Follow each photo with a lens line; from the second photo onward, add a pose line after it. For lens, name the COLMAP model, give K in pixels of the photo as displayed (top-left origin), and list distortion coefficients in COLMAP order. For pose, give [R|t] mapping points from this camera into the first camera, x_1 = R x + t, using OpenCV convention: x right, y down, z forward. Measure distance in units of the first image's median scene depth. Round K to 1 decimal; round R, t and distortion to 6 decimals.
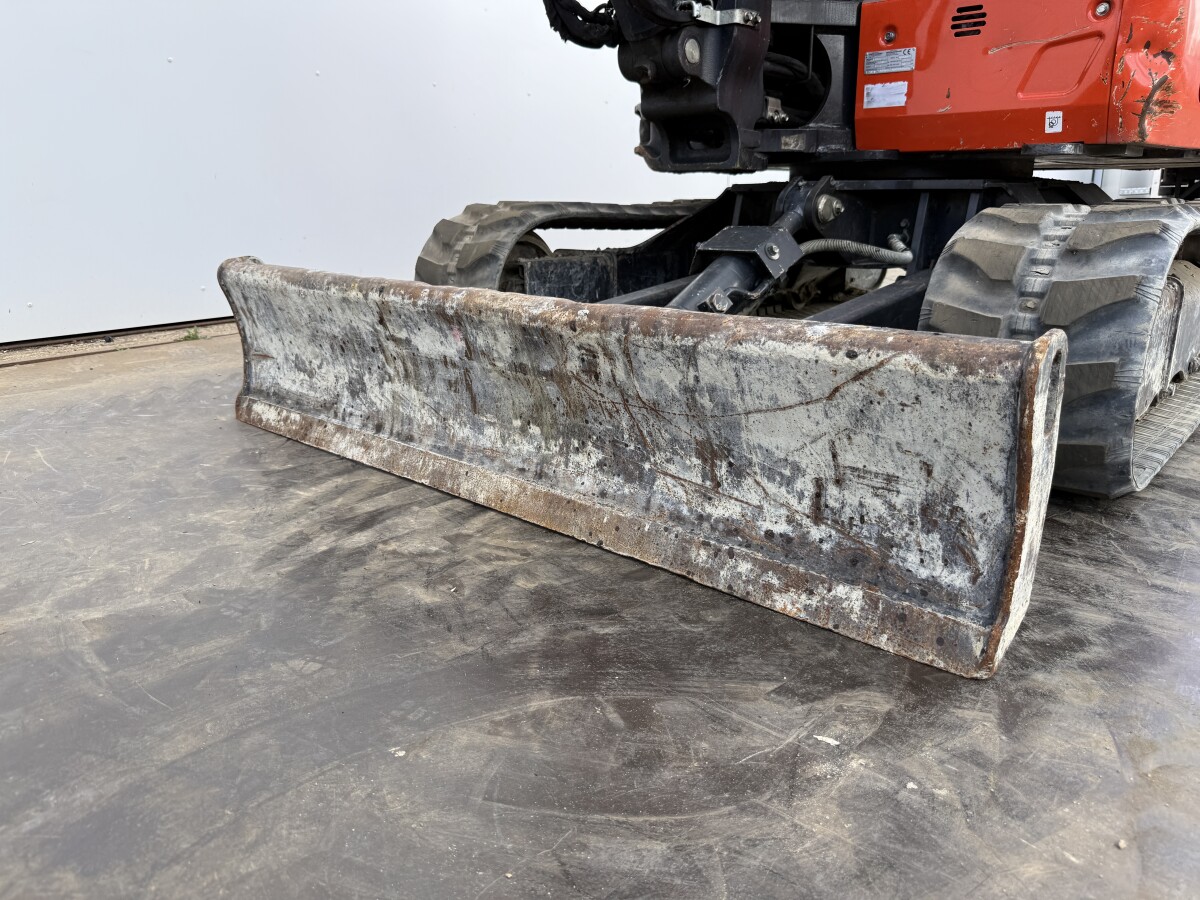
lens RADIAL K [[846.5, 0, 602.4], [0, 846.5, 448.3], [0, 0, 1]] dist [0.076087, -0.114208]
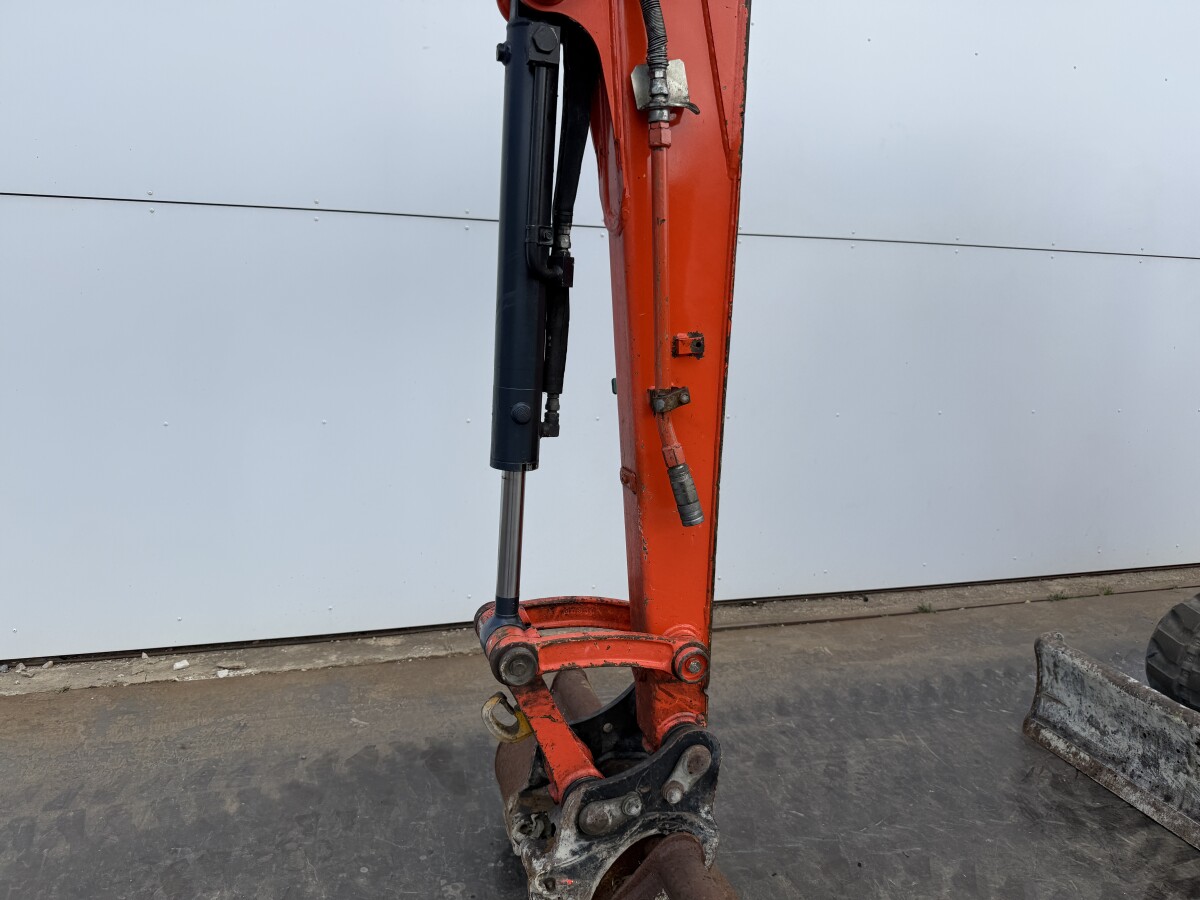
lens RADIAL K [[841.0, 0, 606.6], [0, 841.0, 460.8], [0, 0, 1]] dist [0.055640, -0.066594]
pose [[0.855005, 0.143100, -0.498487, -0.446083], [-0.190305, 0.980698, -0.044884, -0.351679], [0.482442, 0.133241, 0.865734, -0.857014]]
